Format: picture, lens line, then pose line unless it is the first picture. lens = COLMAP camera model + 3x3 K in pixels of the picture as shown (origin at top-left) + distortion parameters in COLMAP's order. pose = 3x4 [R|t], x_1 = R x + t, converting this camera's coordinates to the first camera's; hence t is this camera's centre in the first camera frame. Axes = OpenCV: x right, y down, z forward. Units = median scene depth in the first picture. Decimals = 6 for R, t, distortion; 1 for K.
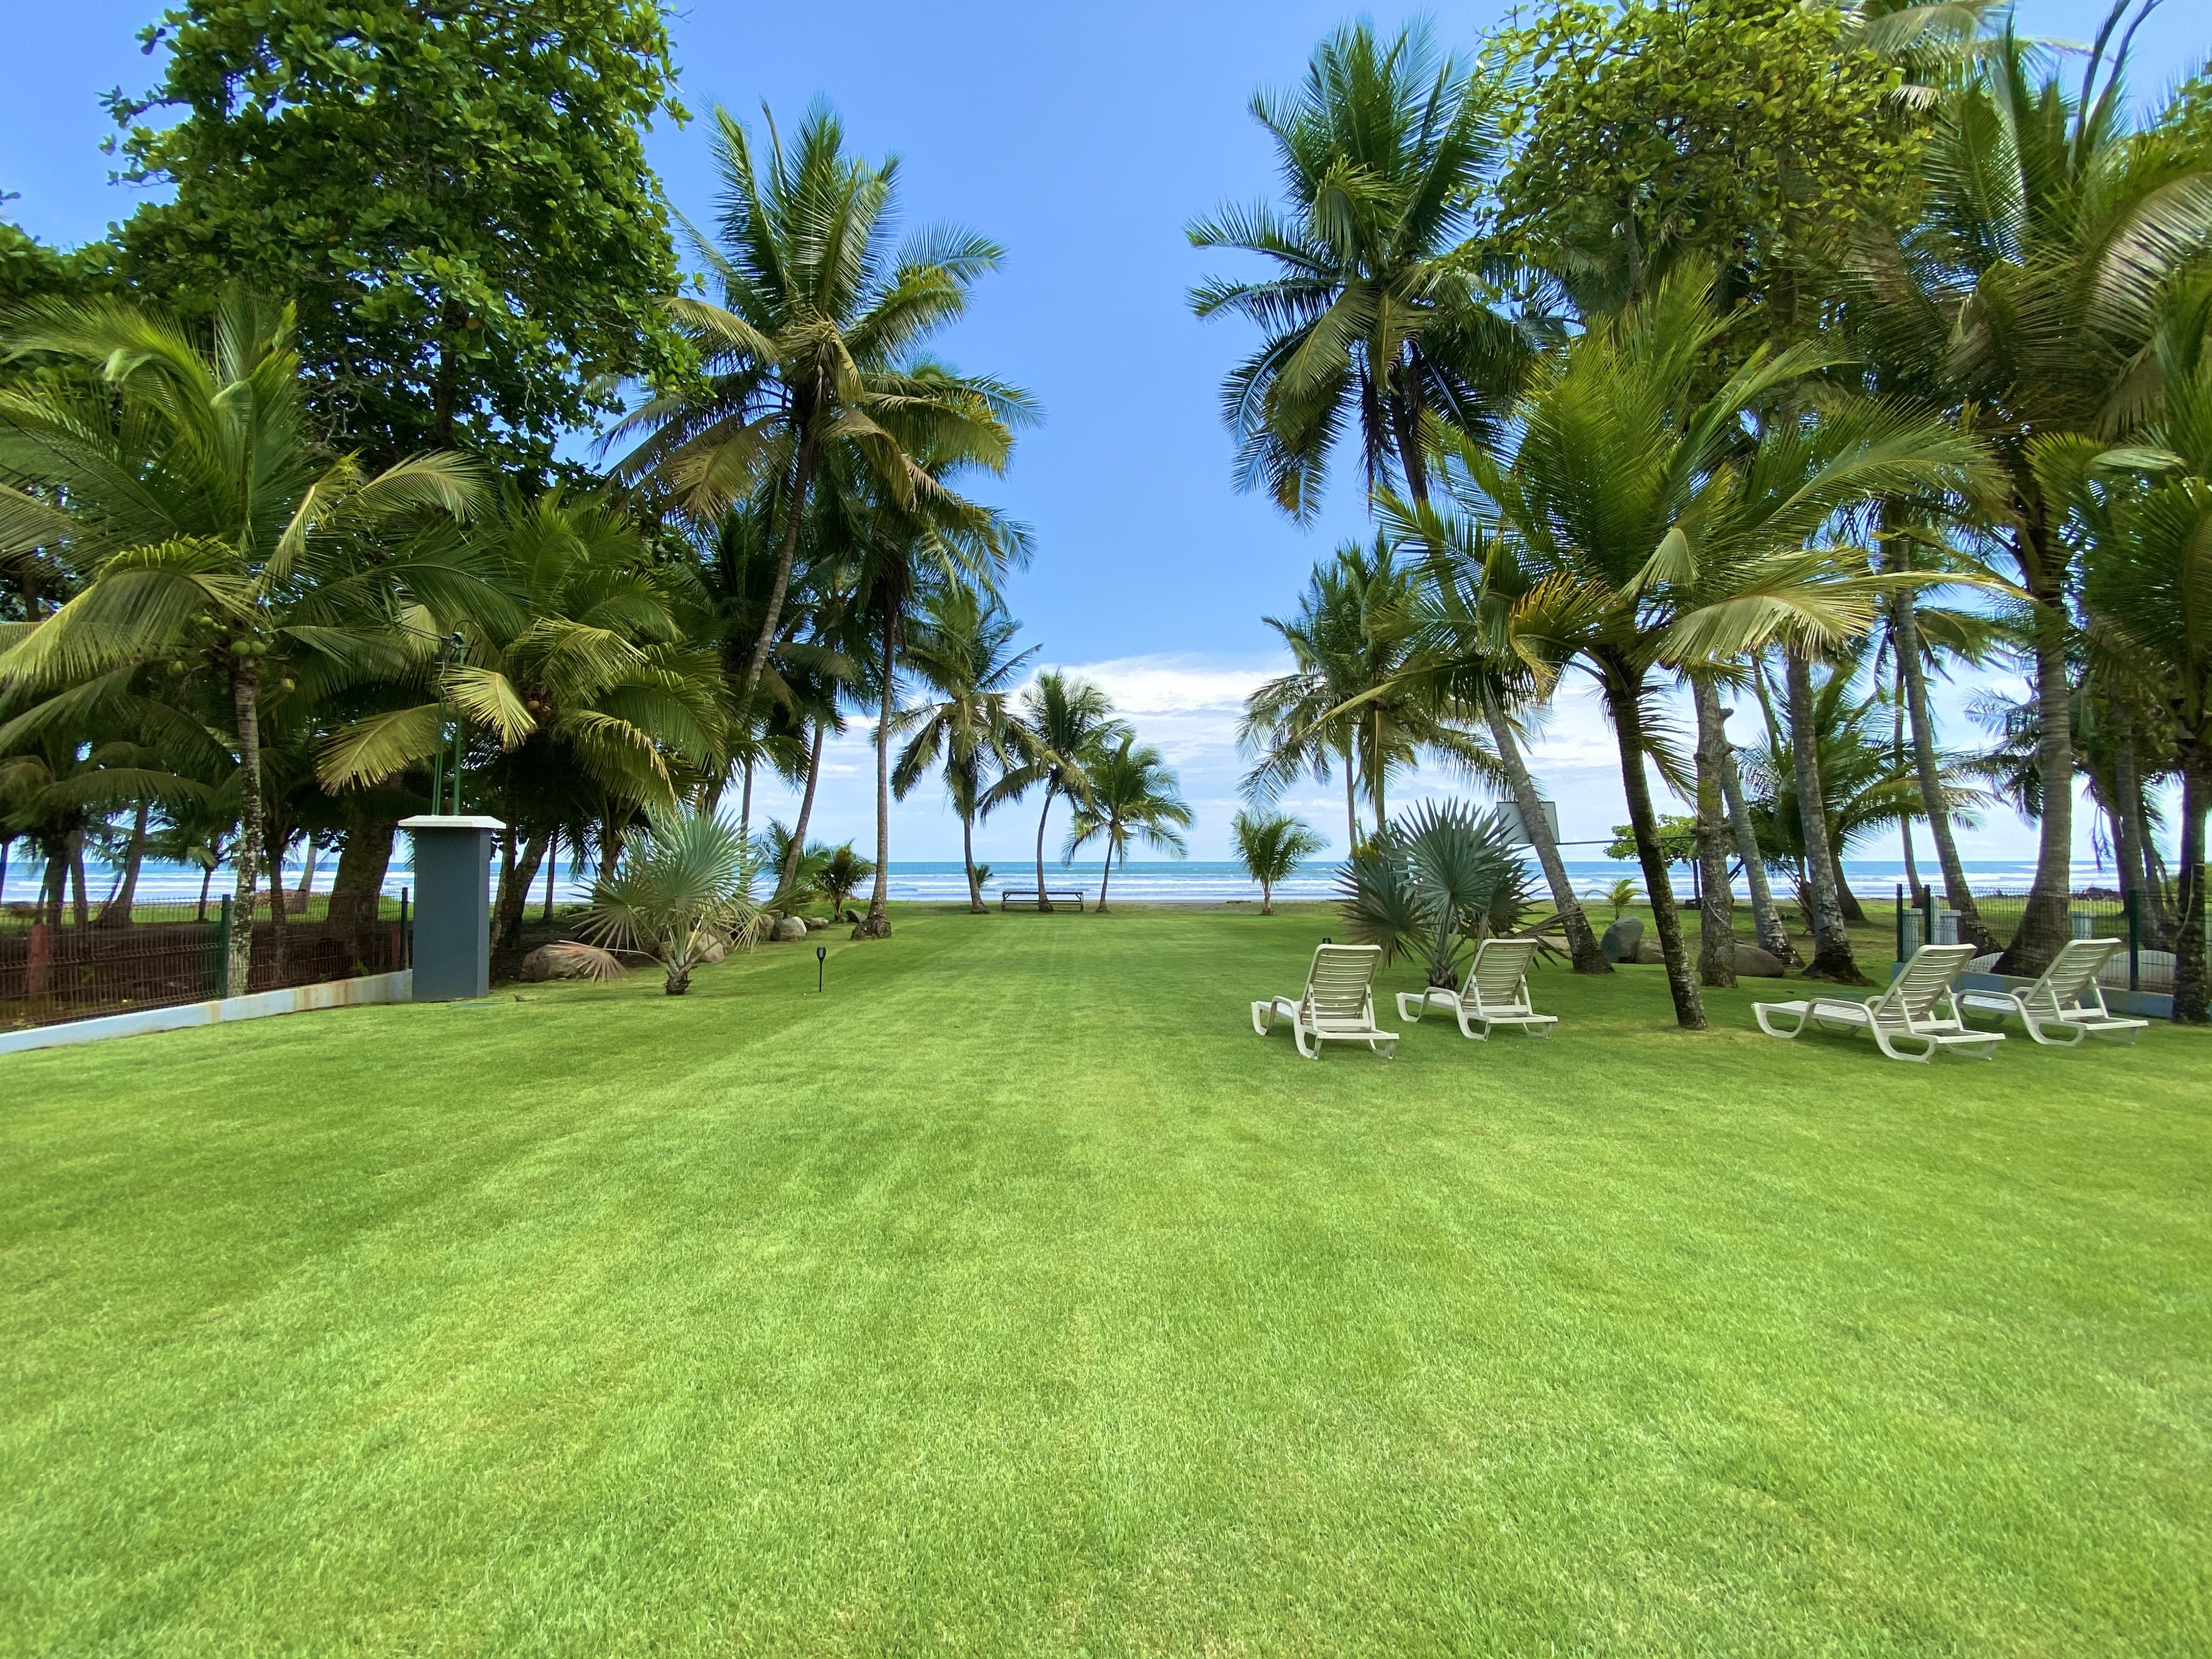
lens RADIAL K [[898.6, 0, 1102.2], [0, 898.6, 835.0], [0, 0, 1]] dist [0.028234, -0.023348]
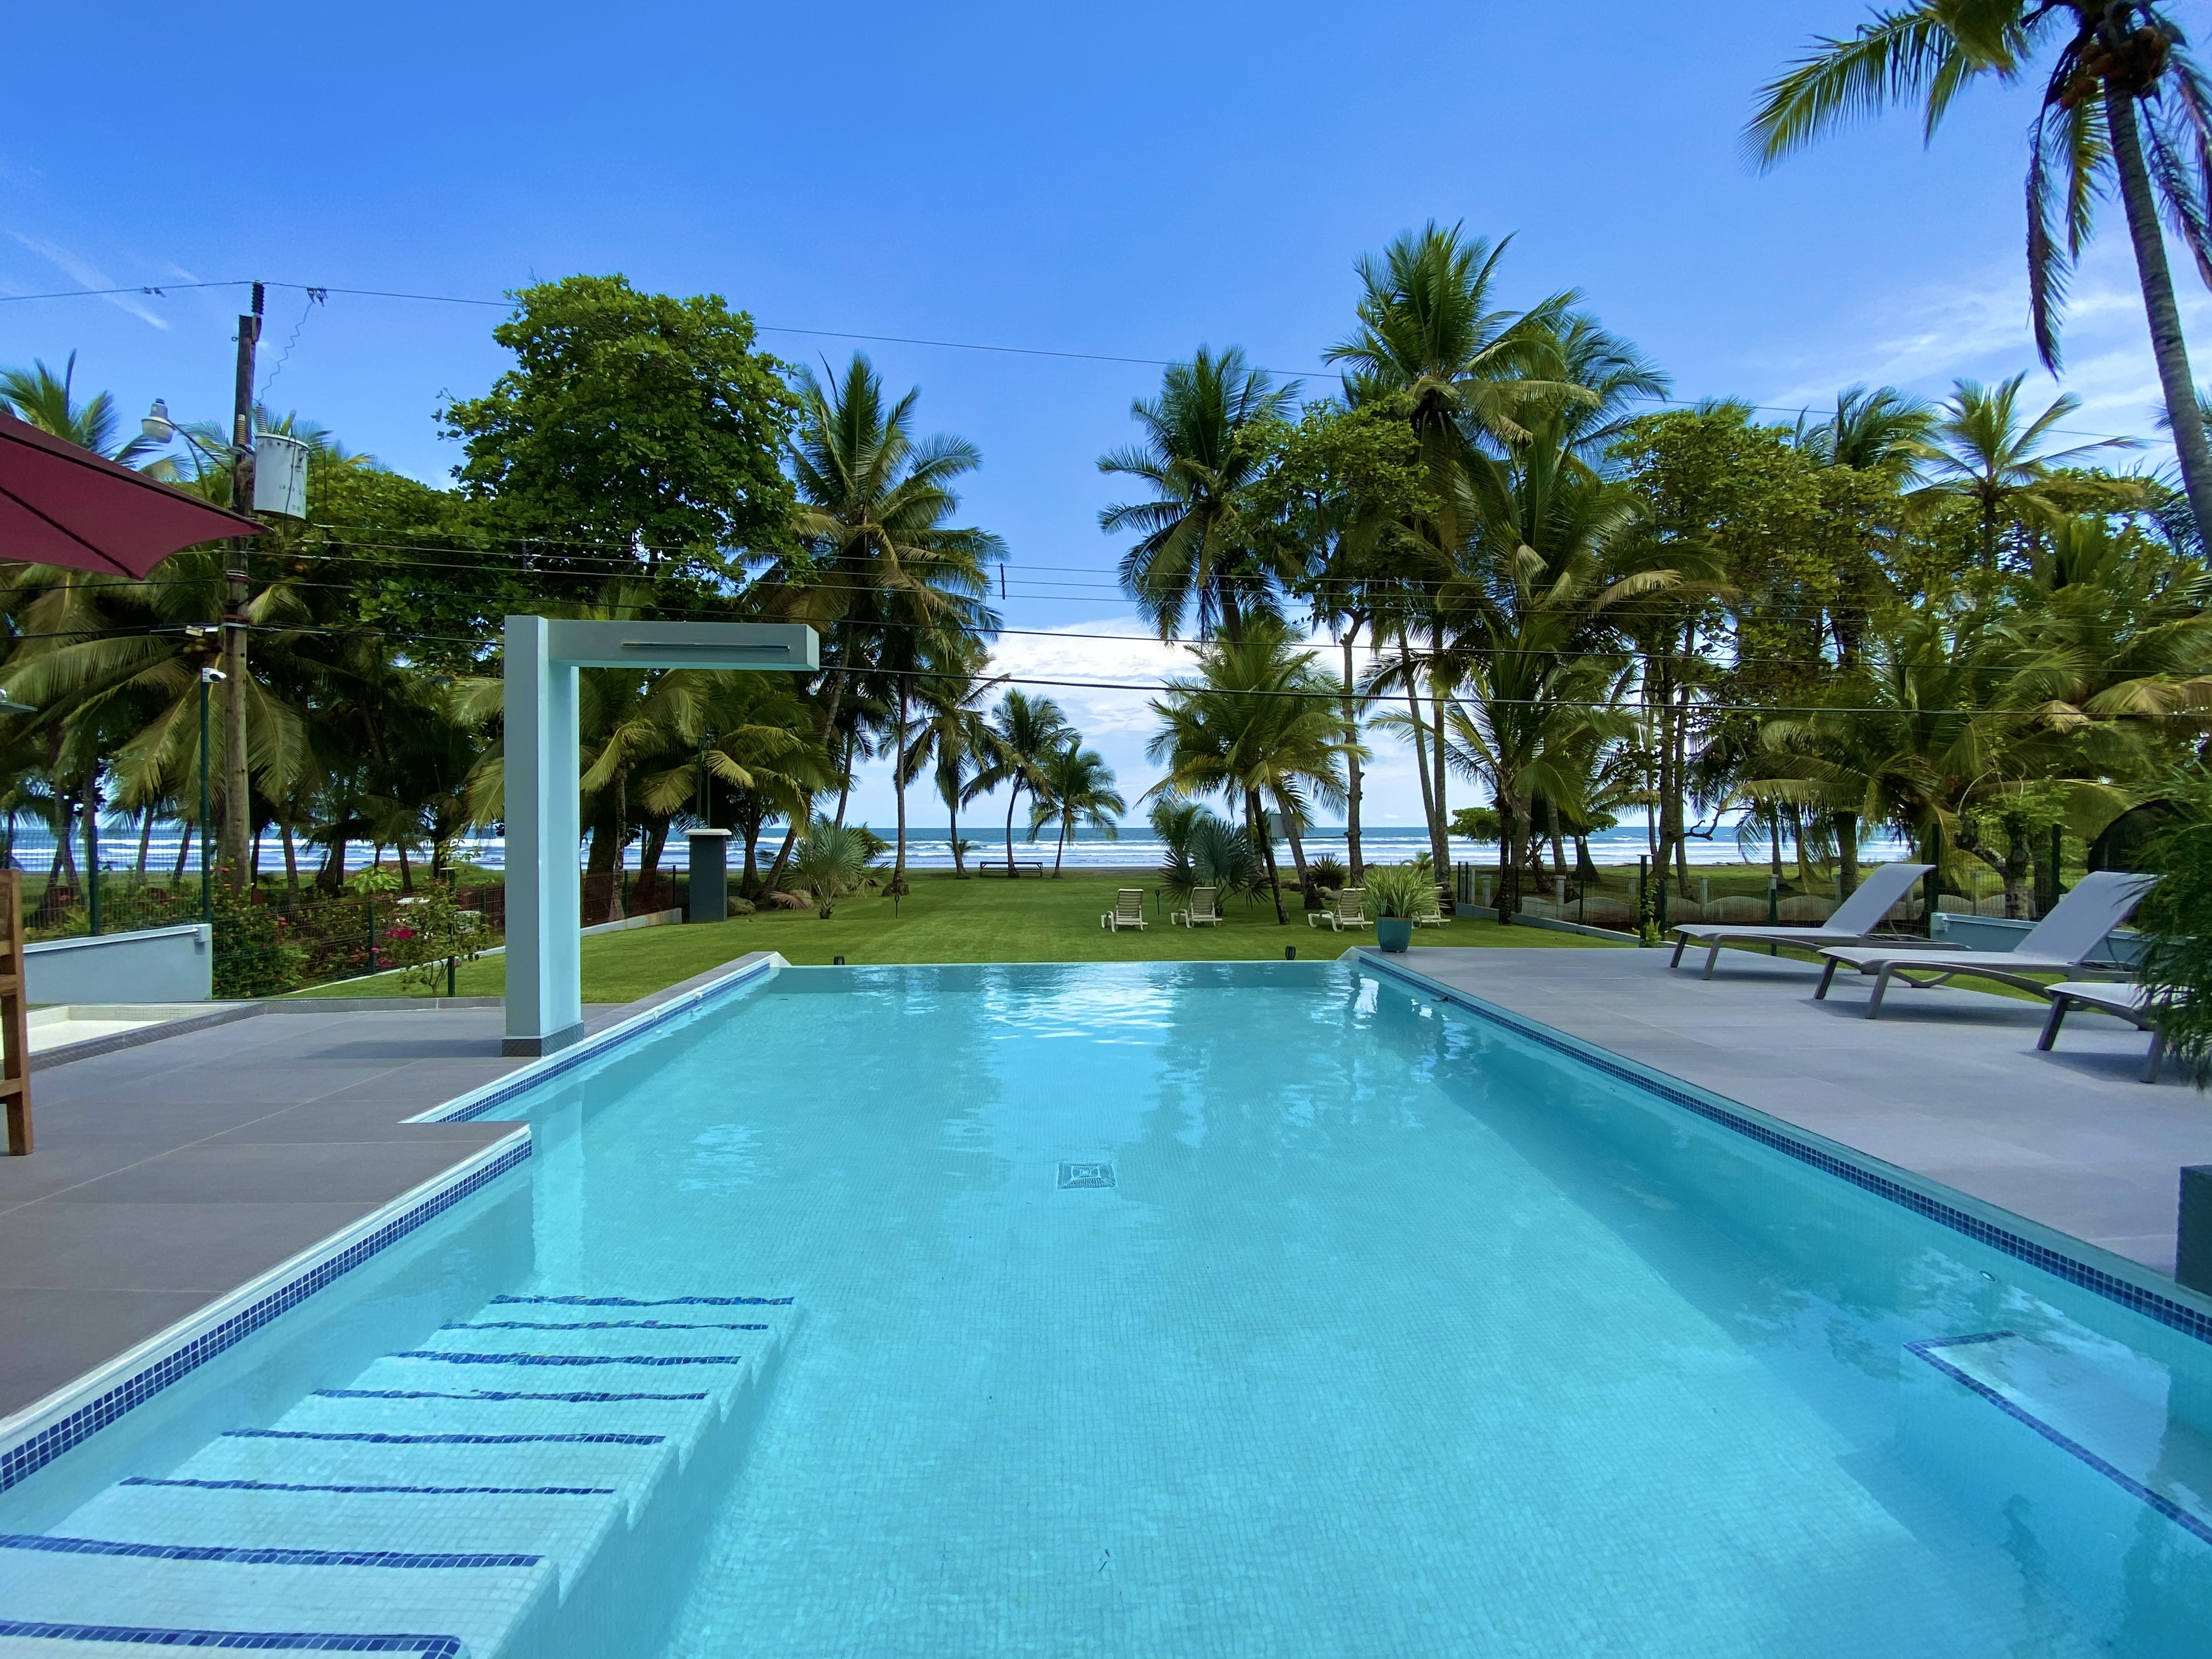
lens RADIAL K [[898.6, 0, 1102.2], [0, 898.6, 835.0], [0, 0, 1]] dist [0.028234, -0.023348]
pose [[0.999392, -0.000392, 0.034865, 0.031365], [-0.000939, 0.999272, 0.038144, -0.038722], [-0.034854, -0.038153, 0.998664, -0.458791]]
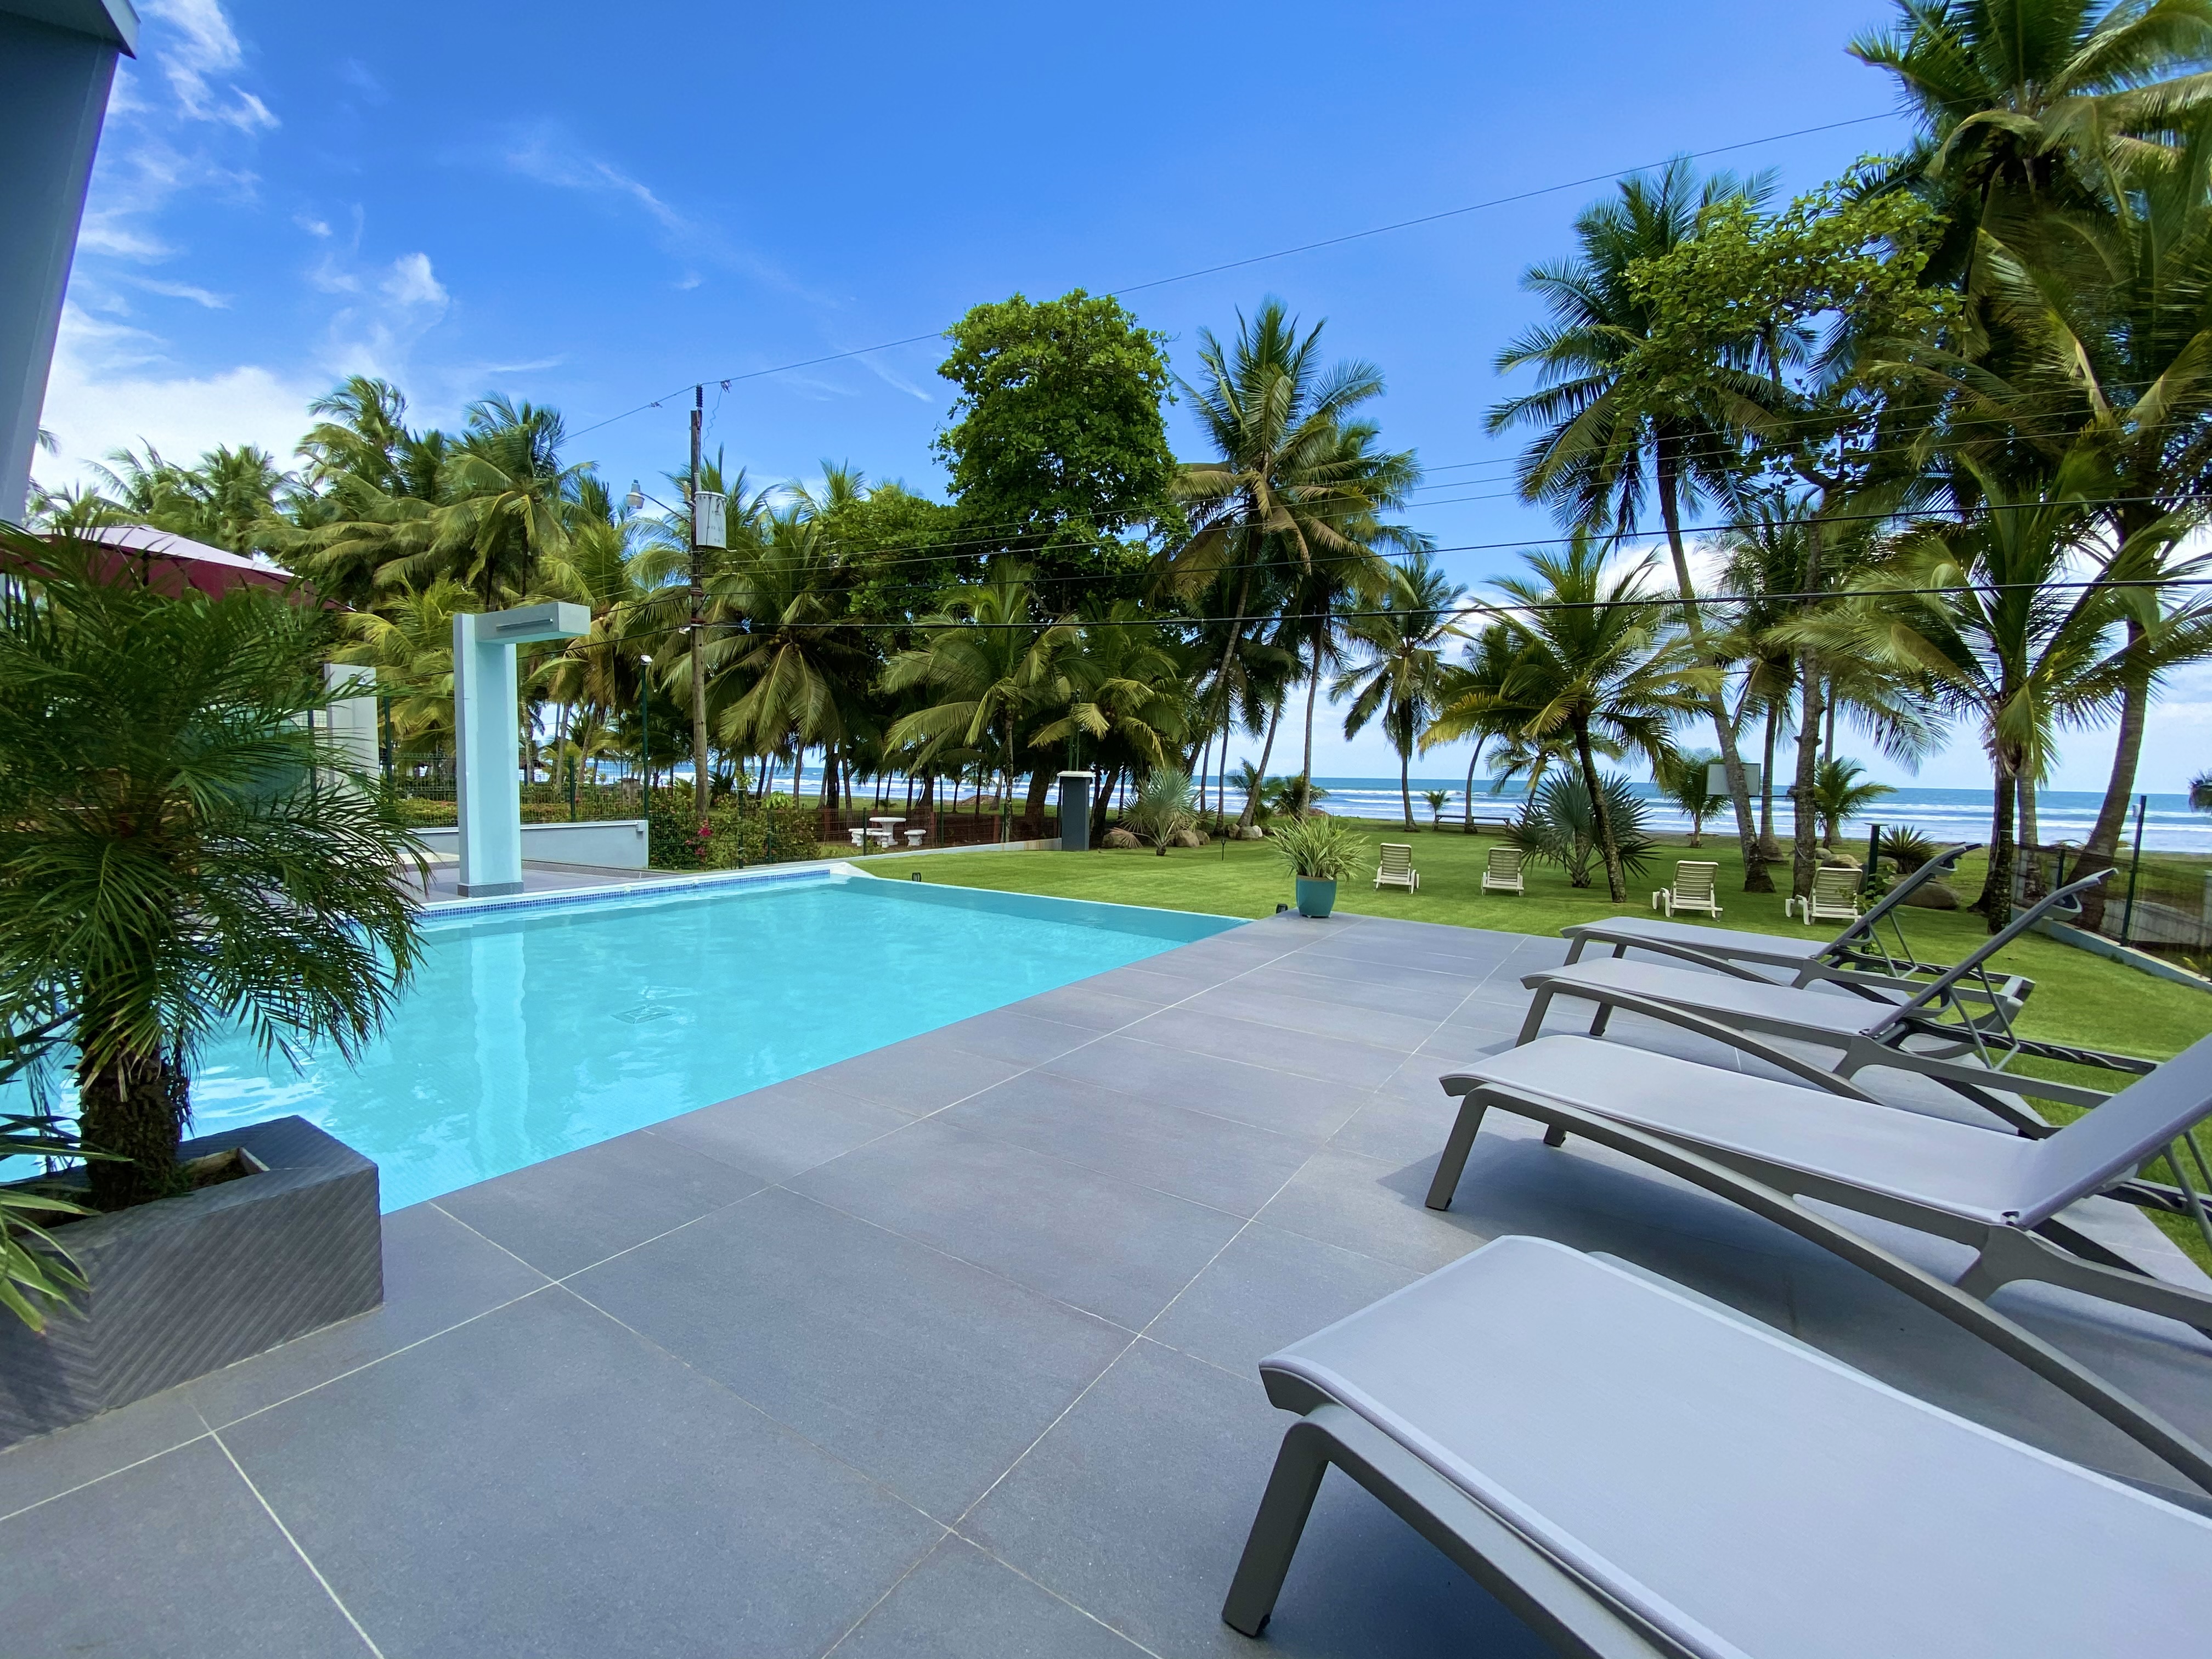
lens RADIAL K [[903.8, 0, 1104.3], [0, 903.8, 835.5], [0, 0, 1]] dist [0.022772, -0.013788]
pose [[0.837849, 0.056188, -0.543002, 0.268932], [-0.004894, 0.995422, 0.095451, -0.035135], [0.545880, -0.077316, 0.834289, -0.400295]]
